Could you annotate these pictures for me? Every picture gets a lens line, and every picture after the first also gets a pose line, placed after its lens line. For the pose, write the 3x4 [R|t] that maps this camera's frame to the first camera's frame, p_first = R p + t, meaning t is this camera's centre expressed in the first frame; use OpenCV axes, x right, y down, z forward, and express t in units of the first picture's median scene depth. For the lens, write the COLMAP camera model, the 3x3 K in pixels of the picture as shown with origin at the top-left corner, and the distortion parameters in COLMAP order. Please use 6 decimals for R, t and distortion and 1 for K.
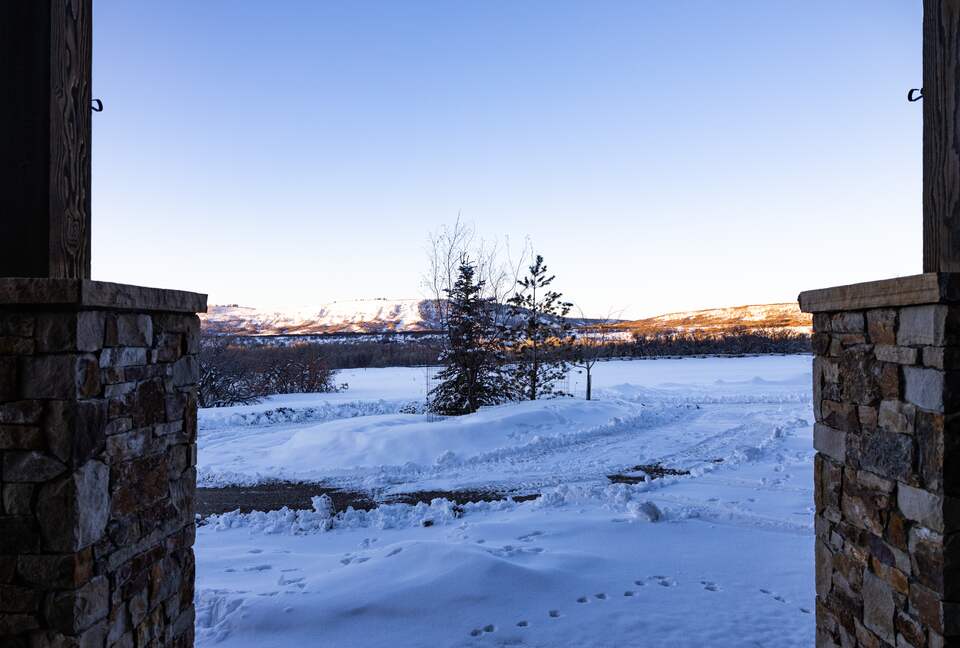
lens RADIAL K [[648.6, 0, 479.8], [0, 648.6, 326.9], [0, 0, 1]] dist [-0.000878, 0.006755]
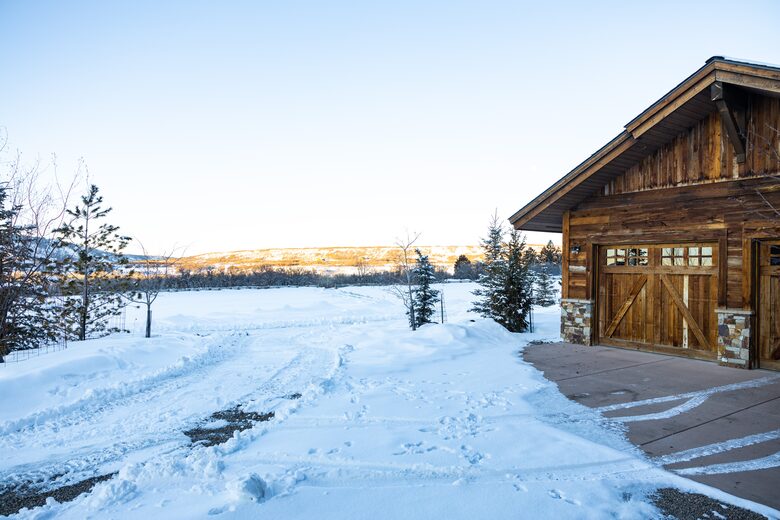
lens RADIAL K [[520.2, 0, 389.9], [0, 520.2, 263.6], [0, 0, 1]] dist [-0.000466, 0.003858]
pose [[0.813709, 0.022803, 0.580825, 0.004856], [-0.022289, 0.999719, -0.008023, 0.001086], [-0.580845, -0.006418, 0.813989, 0.134920]]
